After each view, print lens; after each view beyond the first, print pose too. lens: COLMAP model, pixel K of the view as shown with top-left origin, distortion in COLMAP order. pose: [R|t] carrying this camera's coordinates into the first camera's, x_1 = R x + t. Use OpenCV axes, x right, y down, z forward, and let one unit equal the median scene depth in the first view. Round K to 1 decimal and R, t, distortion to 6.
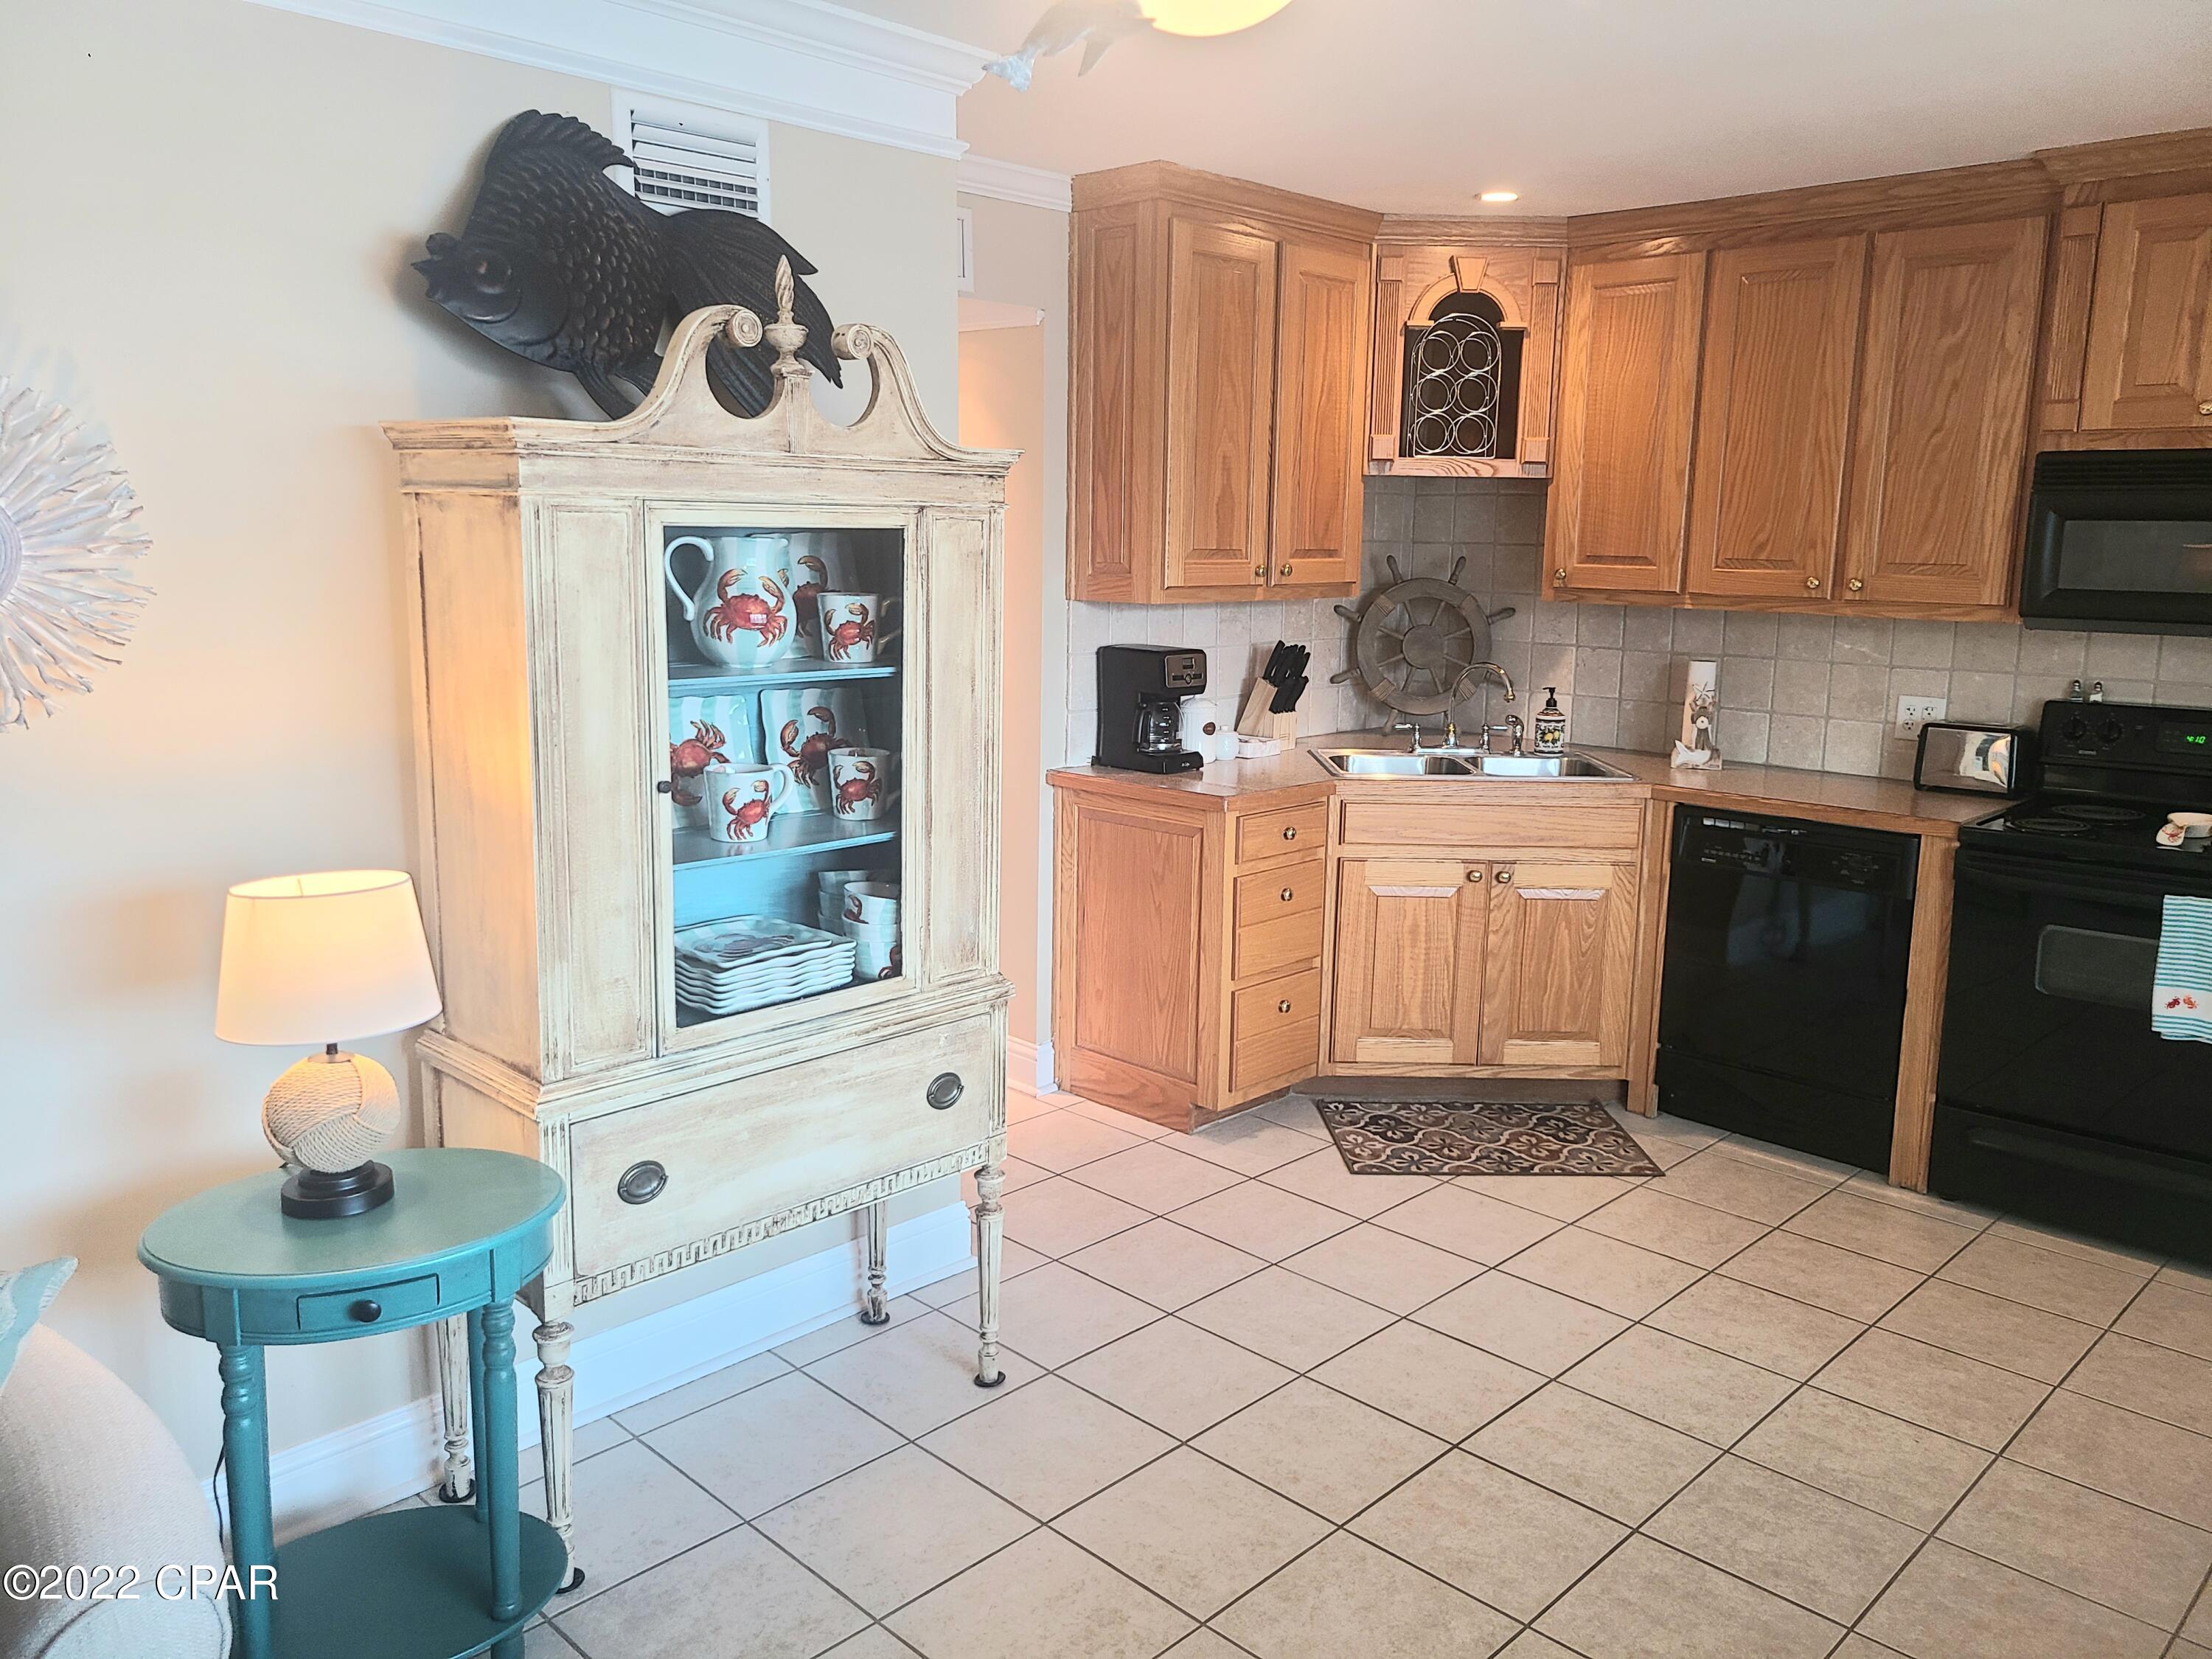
lens RADIAL K [[1660.7, 0, 1110.8], [0, 1660.7, 809.8], [0, 0, 1]] dist [0.038565, -0.021034]
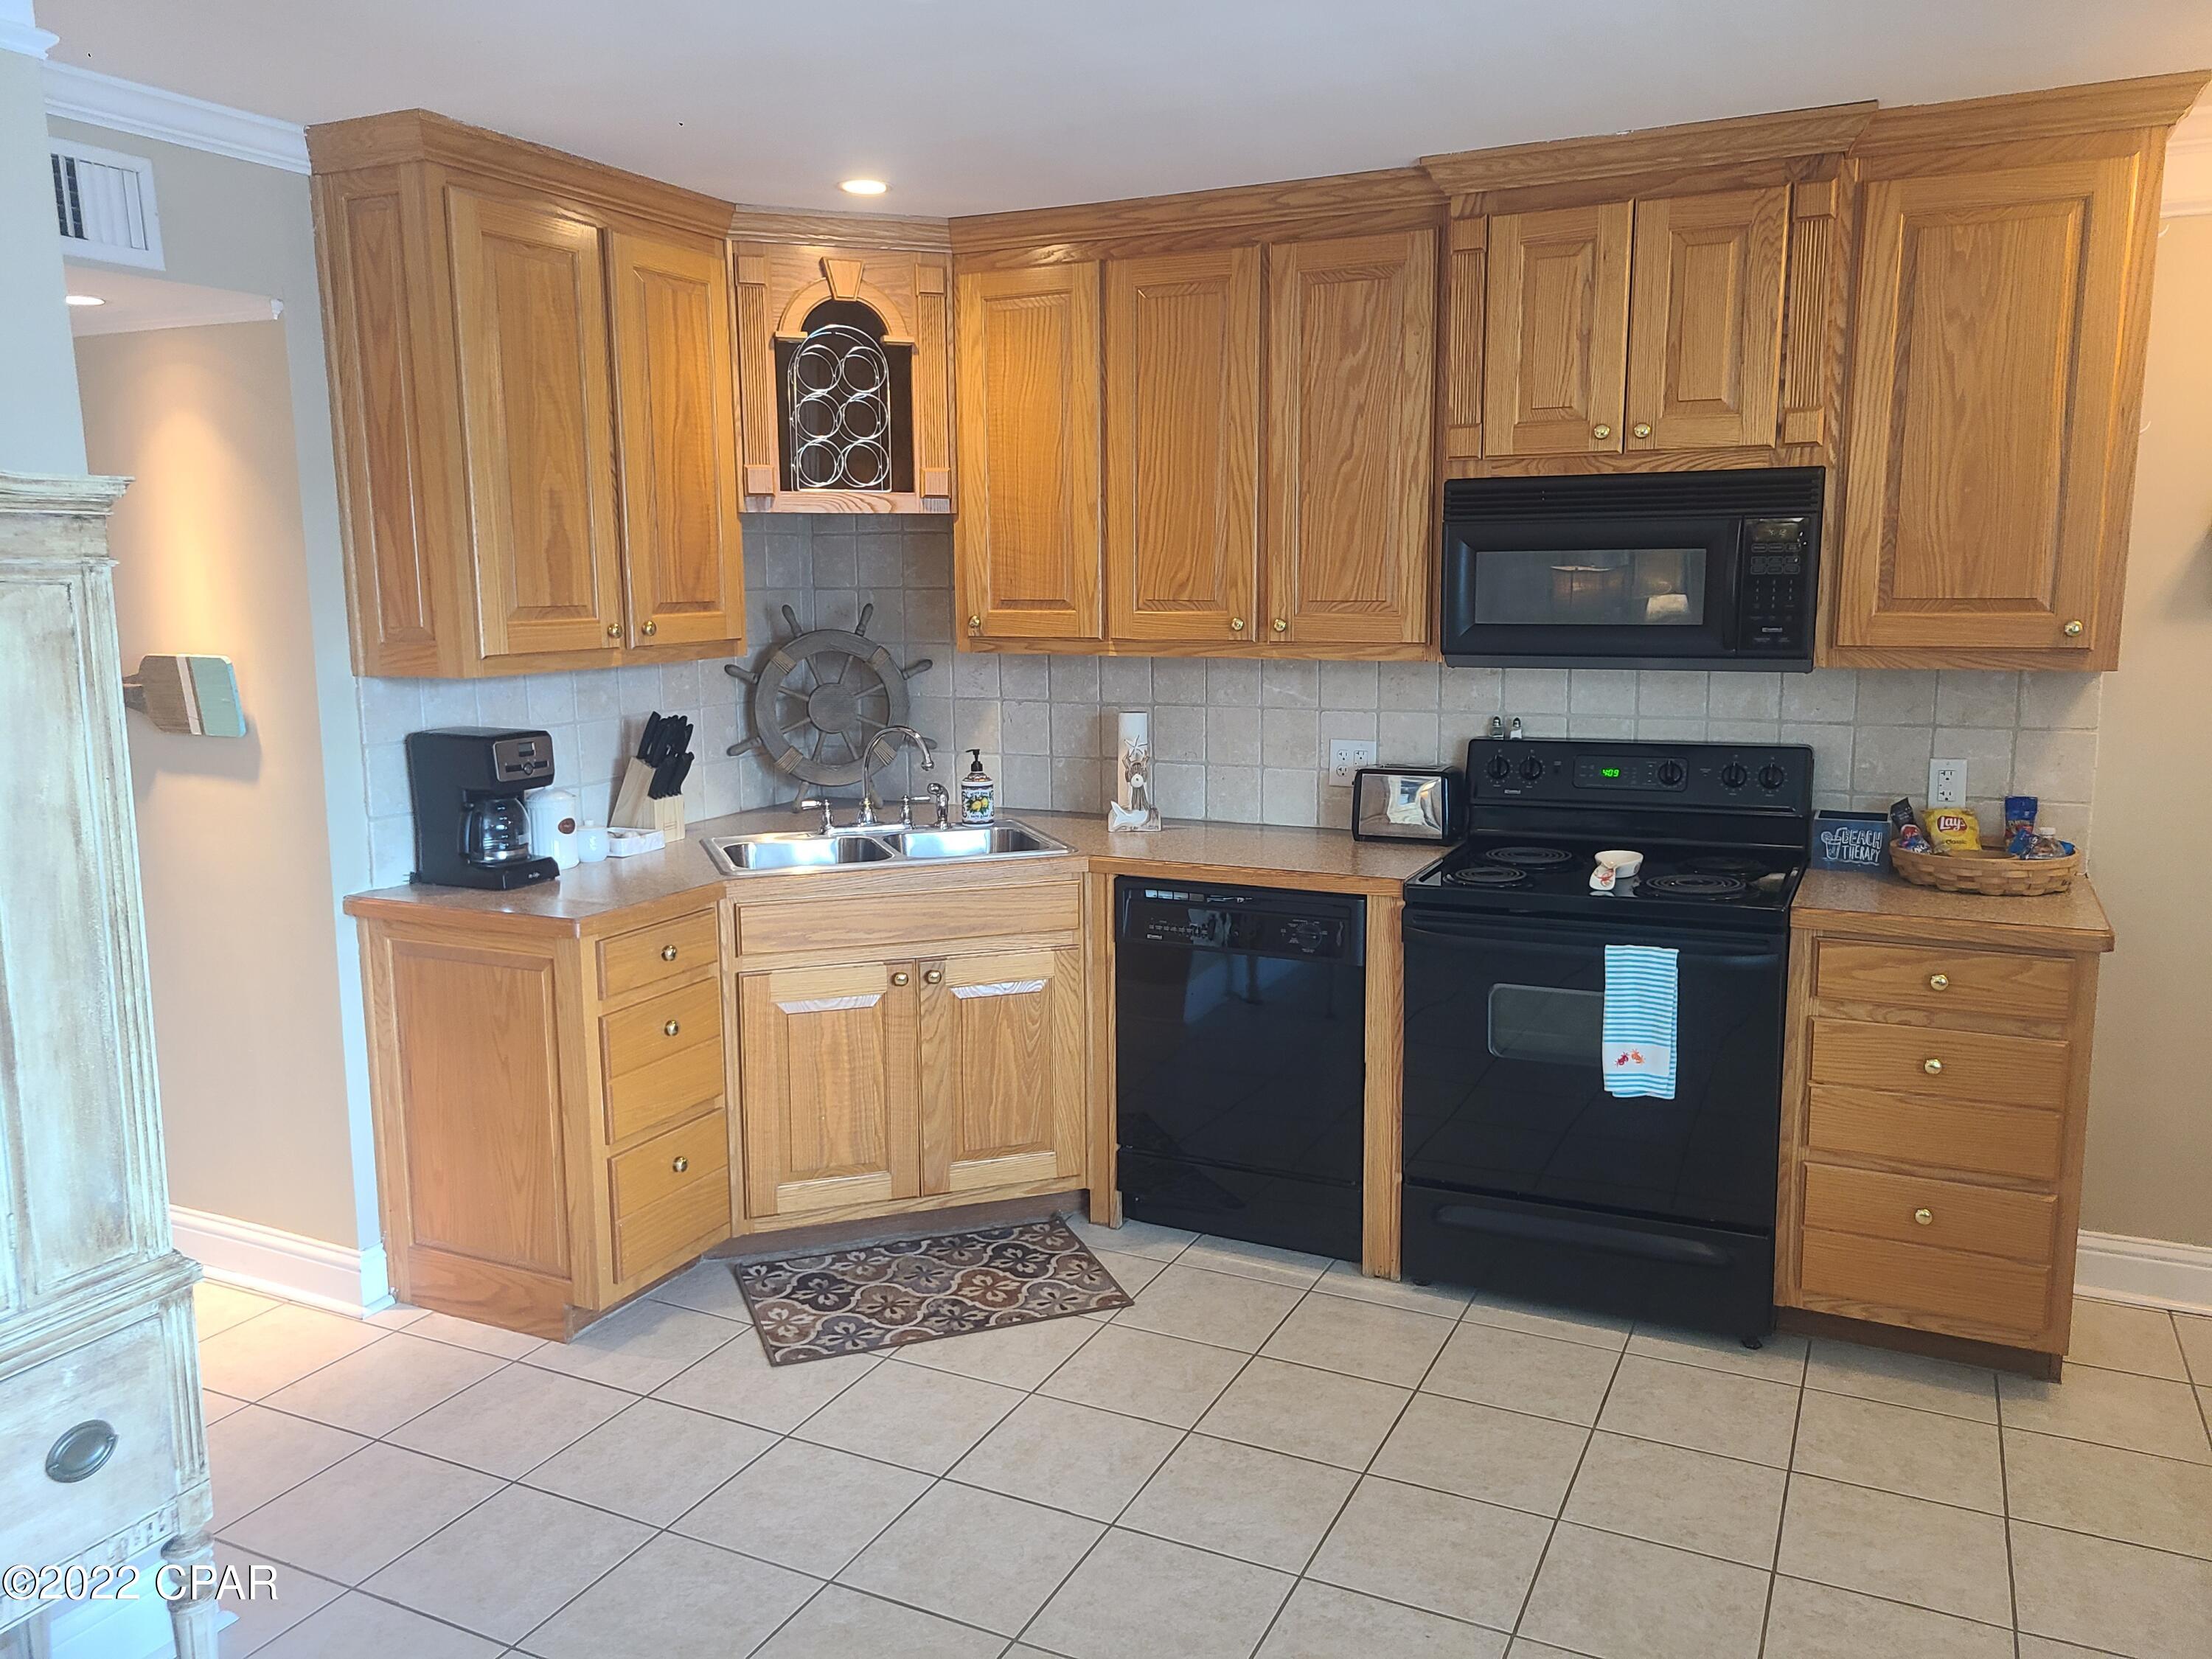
lens RADIAL K [[1658.9, 0, 1100.3], [0, 1658.9, 824.5], [0, 0, 1]] dist [0.043104, -0.028409]
pose [[0.950281, -0.071943, 0.302969, 0.062640], [0.076274, 0.997084, -0.002470, -0.028720], [-0.301907, 0.025456, 0.952997, 0.152180]]
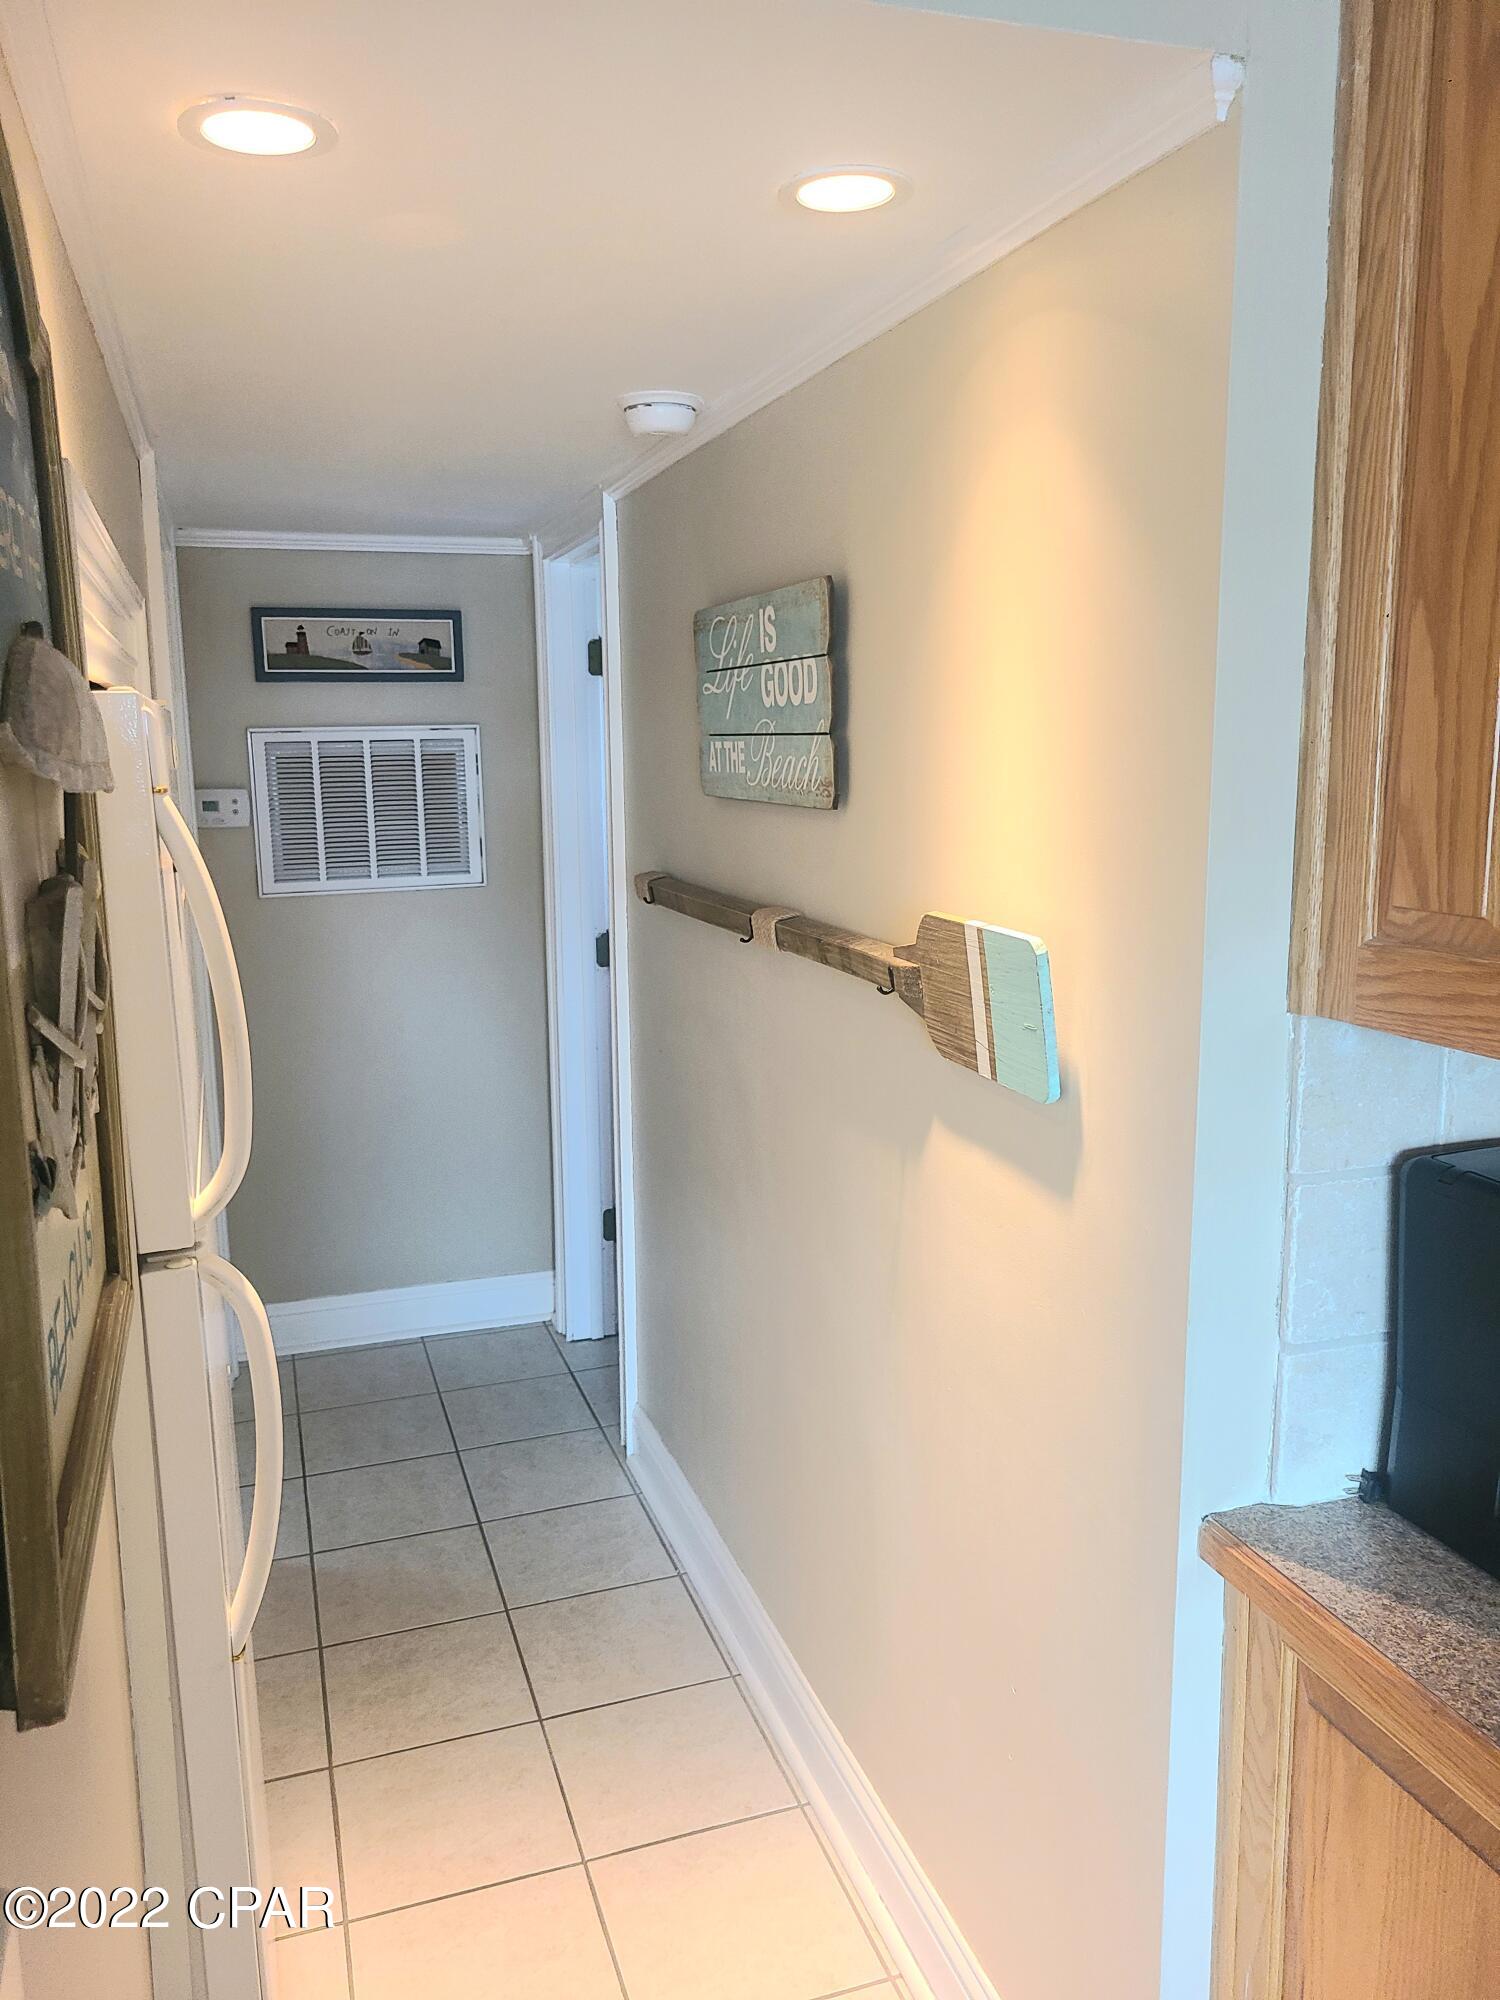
lens RADIAL K [[1519.0, 0, 770.3], [0, 1519.0, 974.7], [0, 0, 1]] dist [0.031658, -0.008202]
pose [[0.892066, 0.053937, -0.448676, 0.015236], [-0.058899, 0.998260, 0.002900, -0.127946], [0.448051, 0.023840, 0.893690, 0.687576]]
